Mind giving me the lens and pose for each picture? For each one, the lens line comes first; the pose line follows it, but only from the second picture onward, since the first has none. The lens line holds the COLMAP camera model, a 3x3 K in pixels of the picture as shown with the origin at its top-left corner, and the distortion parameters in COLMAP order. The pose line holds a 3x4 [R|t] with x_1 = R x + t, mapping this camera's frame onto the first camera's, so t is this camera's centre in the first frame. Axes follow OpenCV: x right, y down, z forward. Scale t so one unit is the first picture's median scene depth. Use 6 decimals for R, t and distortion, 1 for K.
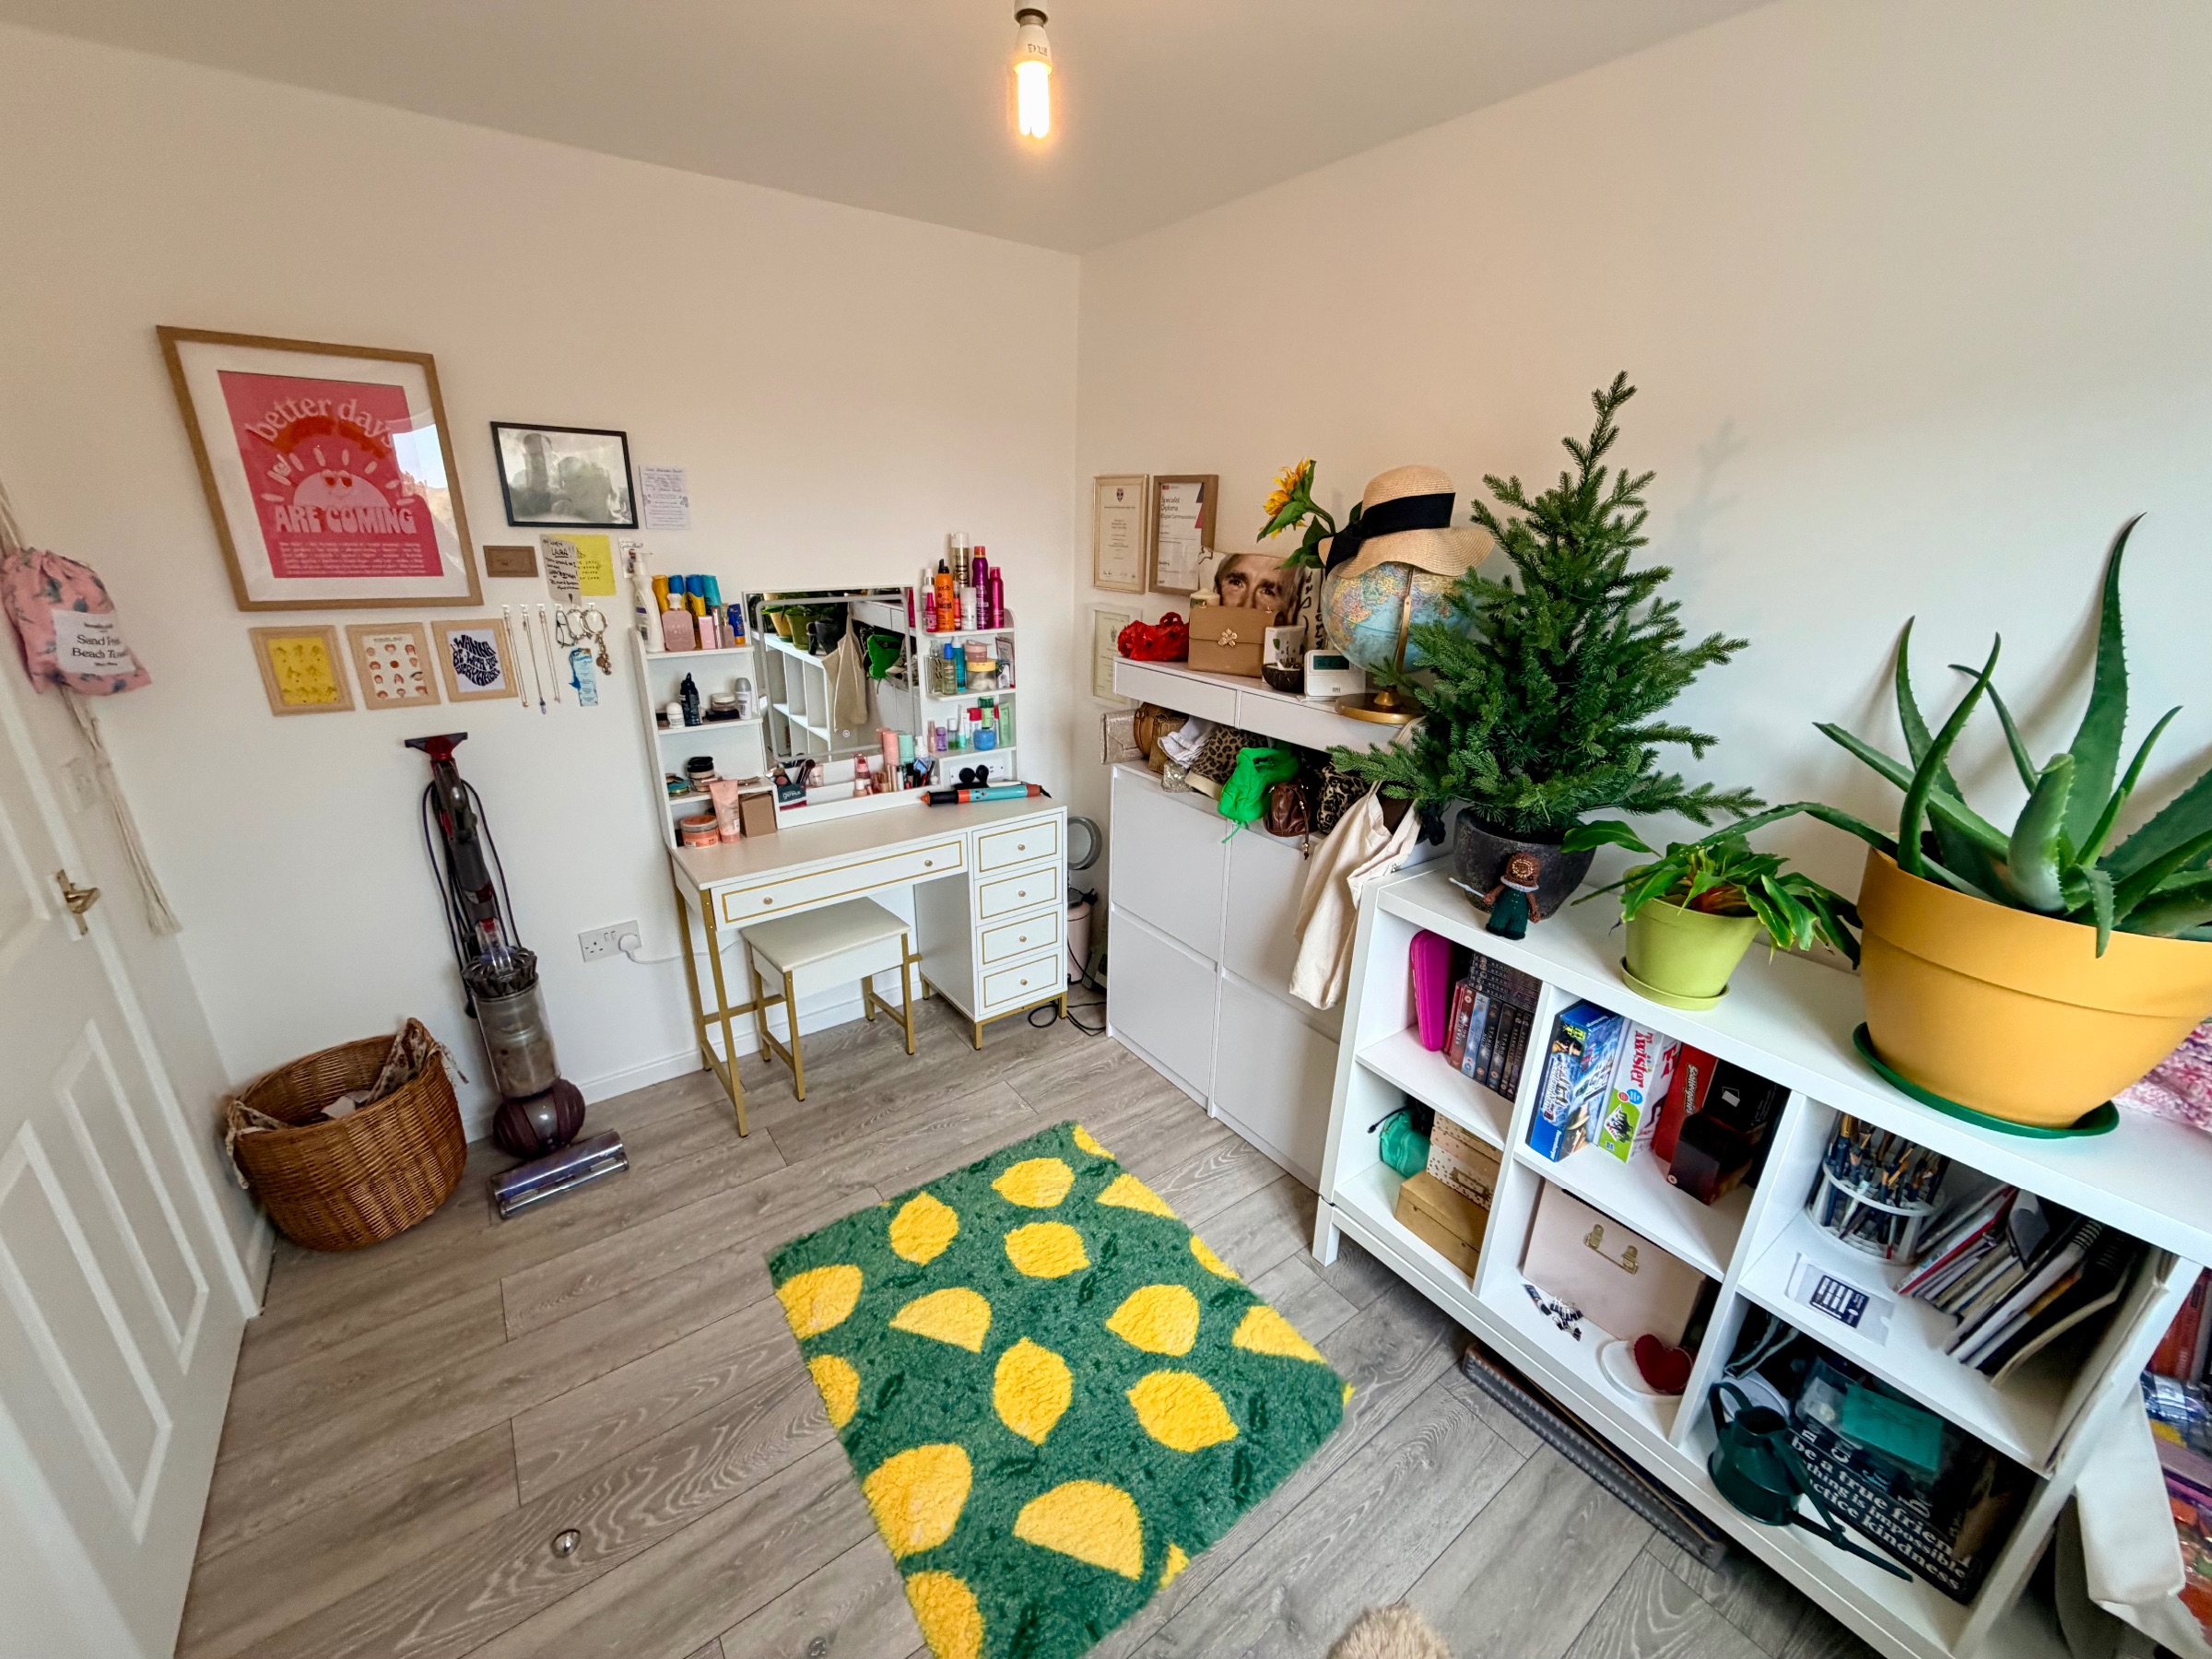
lens RADIAL K [[877.8, 0, 1094.0], [0, 877.8, 831.4], [0, 0, 1]] dist [-0.002301, -0.000354]
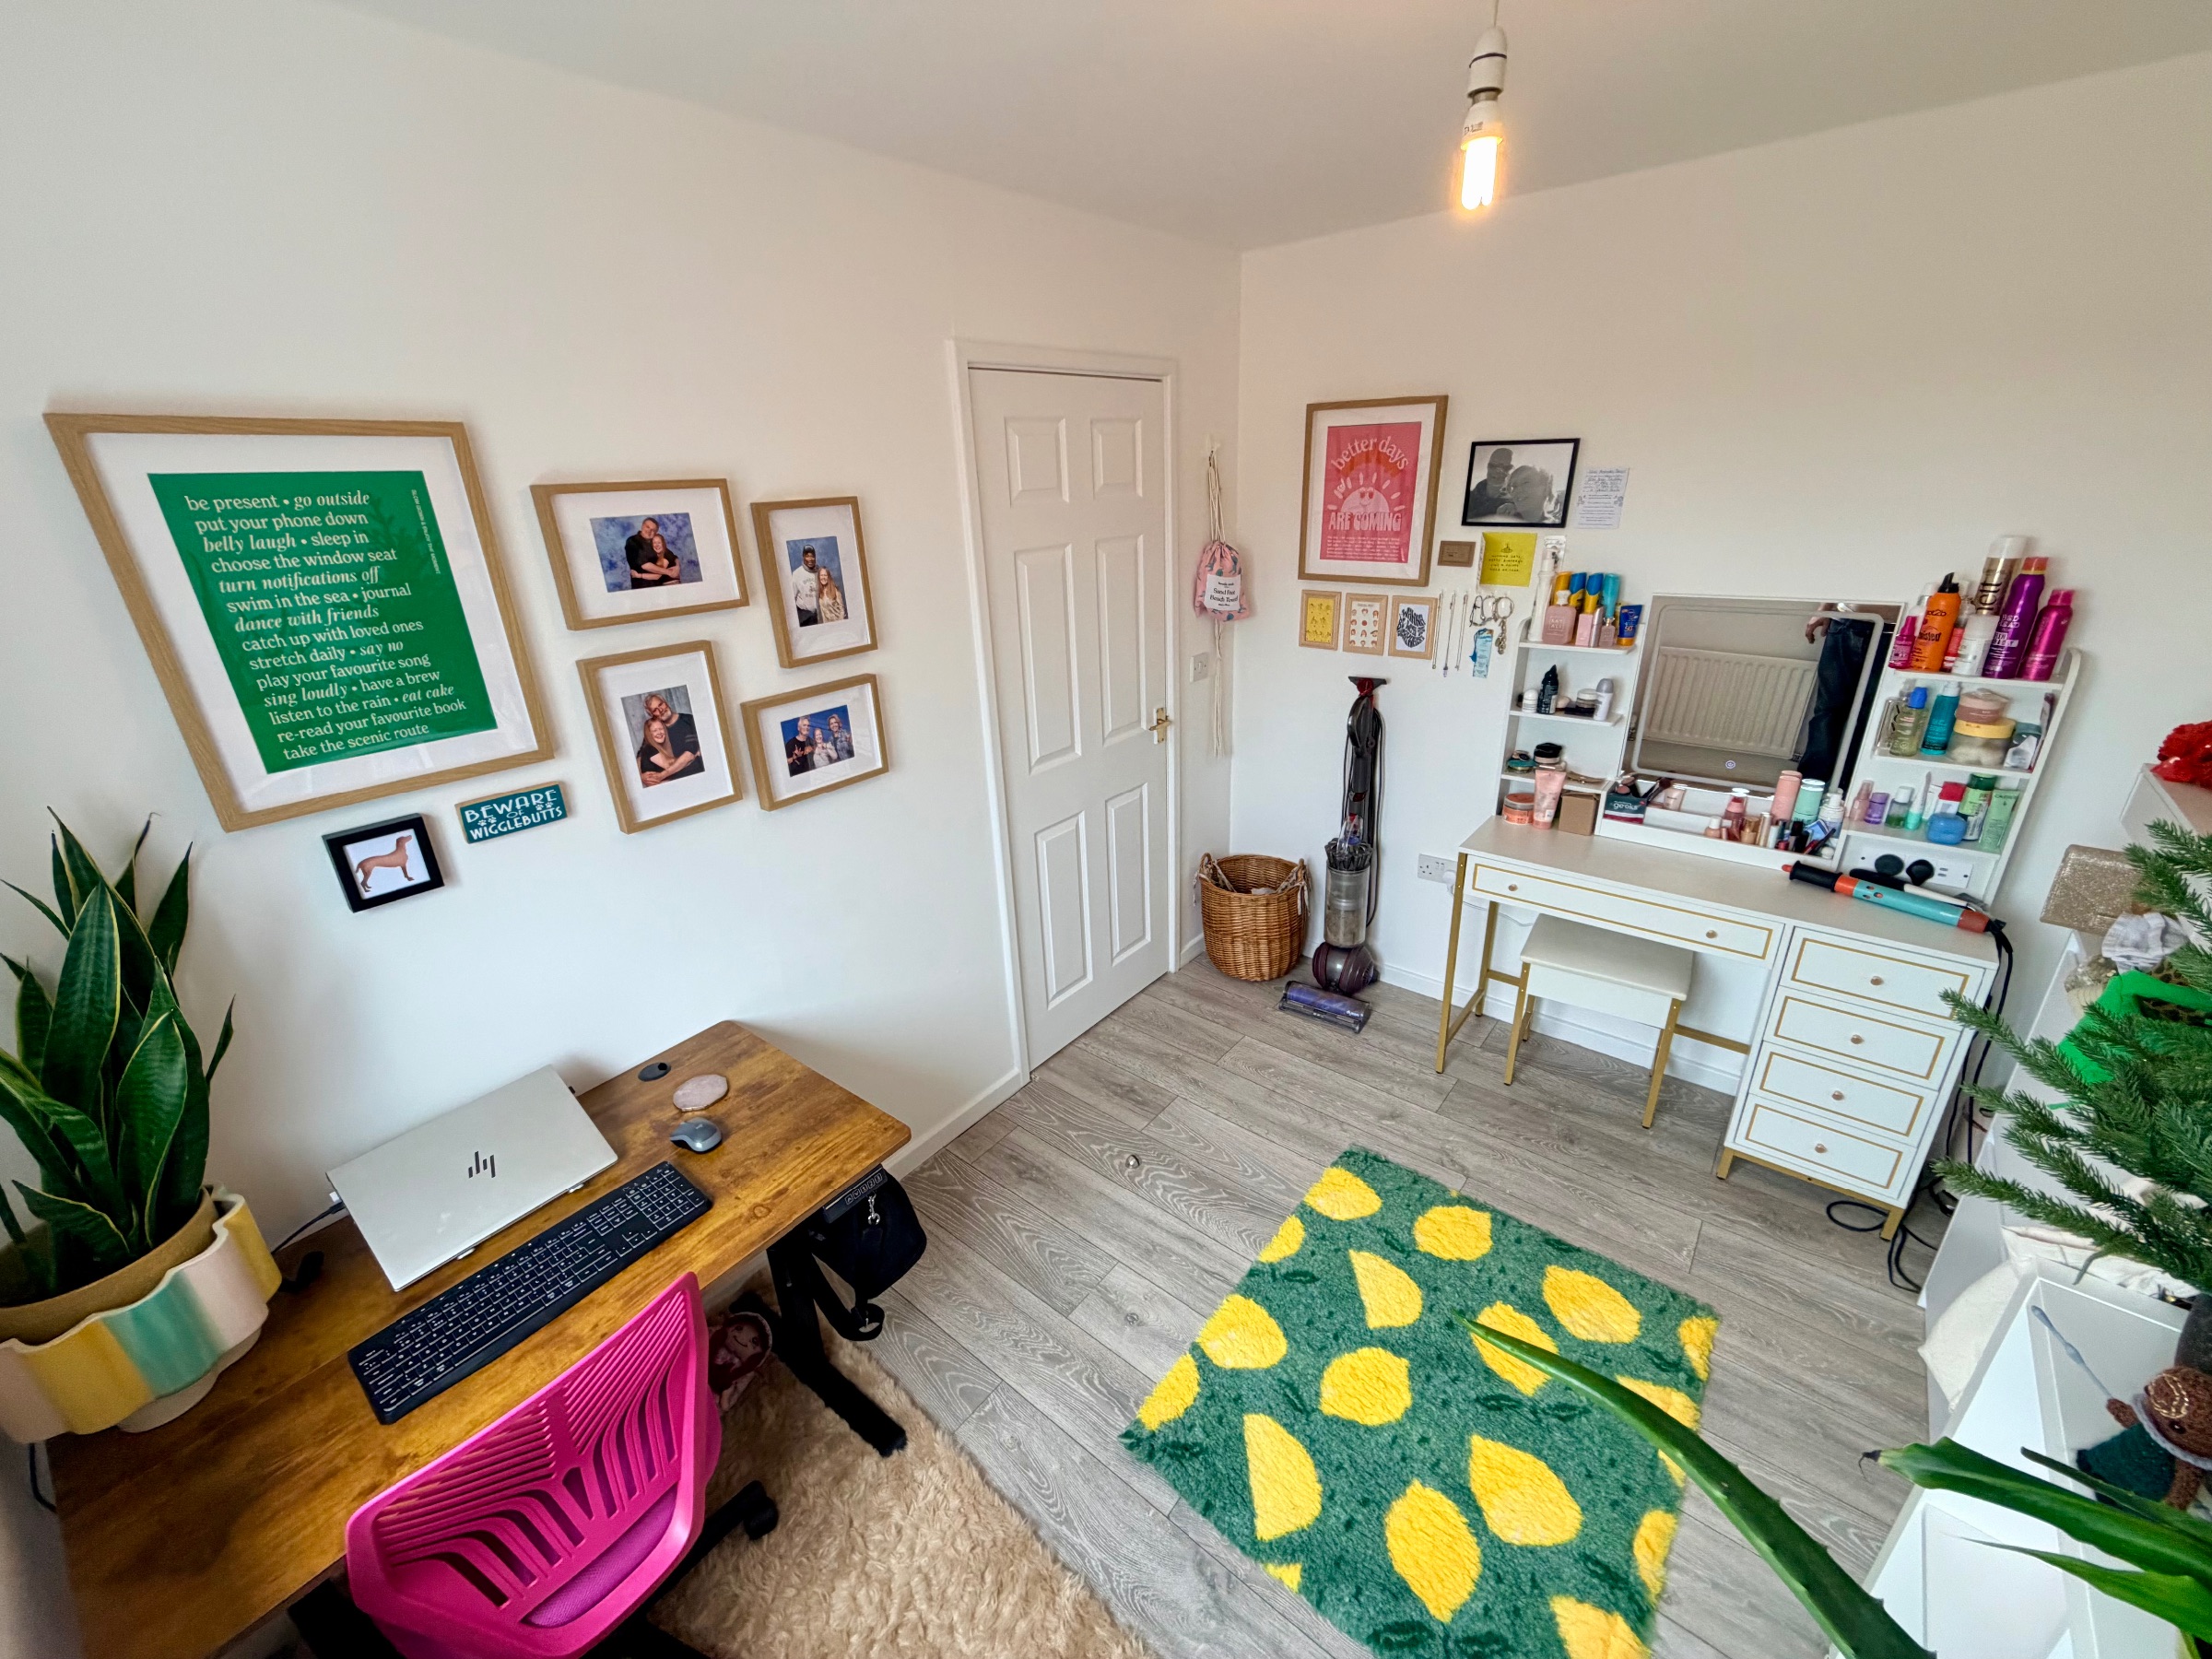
lens RADIAL K [[877.8, 0, 1100.3], [0, 877.8, 828.5], [0, 0, 1]] dist [-0.002301, -0.000354]
pose [[0.250306, 0.342717, -0.905479, 0.453263], [-0.285030, 0.919888, 0.269378, -0.134141], [0.925259, 0.190661, 0.327938, 0.188431]]
